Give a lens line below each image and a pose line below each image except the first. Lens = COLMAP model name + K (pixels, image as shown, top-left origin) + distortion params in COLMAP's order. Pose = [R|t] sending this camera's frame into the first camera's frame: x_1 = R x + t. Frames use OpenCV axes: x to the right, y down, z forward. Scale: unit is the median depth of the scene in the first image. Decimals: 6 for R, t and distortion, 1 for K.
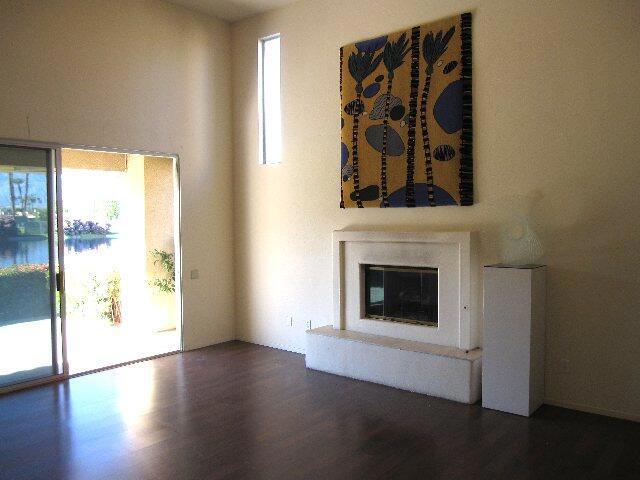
lens RADIAL K [[530.5, 0, 320.0], [0, 530.5, 240.0], [0, 0, 1]] dist [-0.065184, 0.006596]
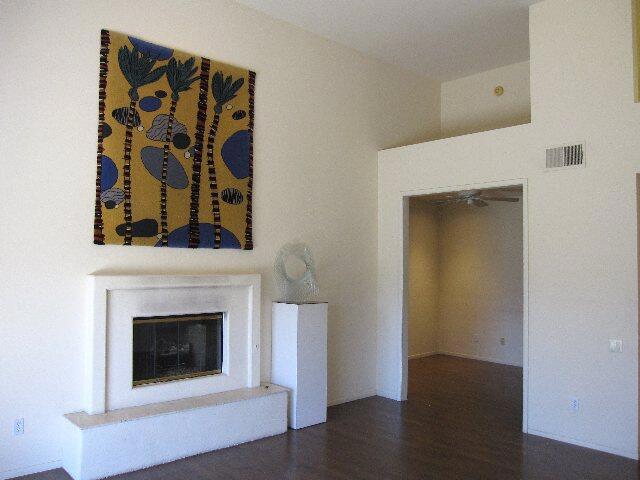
lens RADIAL K [[530.5, 0, 320.0], [0, 530.5, 240.0], [0, 0, 1]] dist [-0.065184, 0.006596]
pose [[0.139569, 0.053790, 0.988750, -0.687796], [0.025369, 0.998001, -0.057875, -0.017925], [-0.989887, 0.033161, 0.137926, 0.654291]]
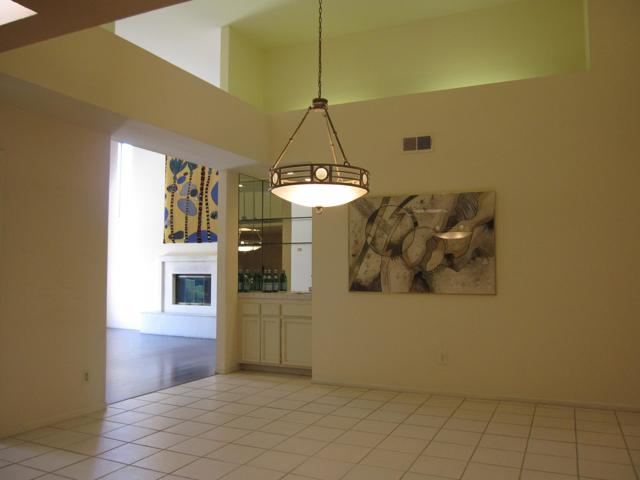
lens RADIAL K [[530.5, 0, 320.0], [0, 530.5, 240.0], [0, 0, 1]] dist [-0.065184, 0.006596]
pose [[0.968194, 0.024929, 0.248957, 0.117205], [-0.000418, 0.995184, -0.098024, 0.111671], [-0.250202, 0.094802, 0.963541, -0.918306]]
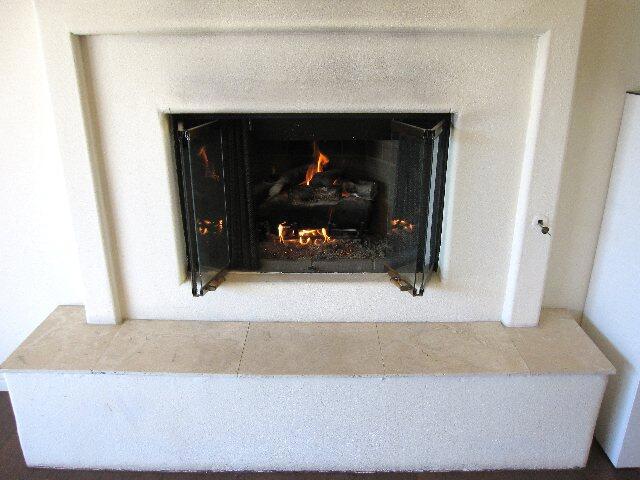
lens RADIAL K [[530.5, 0, 320.0], [0, 530.5, 240.0], [0, 0, 1]] dist [-0.065184, 0.006596]
pose [[0.767630, -0.228106, 0.598925, -0.050683], [0.015240, 0.940750, 0.338759, 0.014168], [-0.640711, -0.250914, 0.725624, 0.756701]]
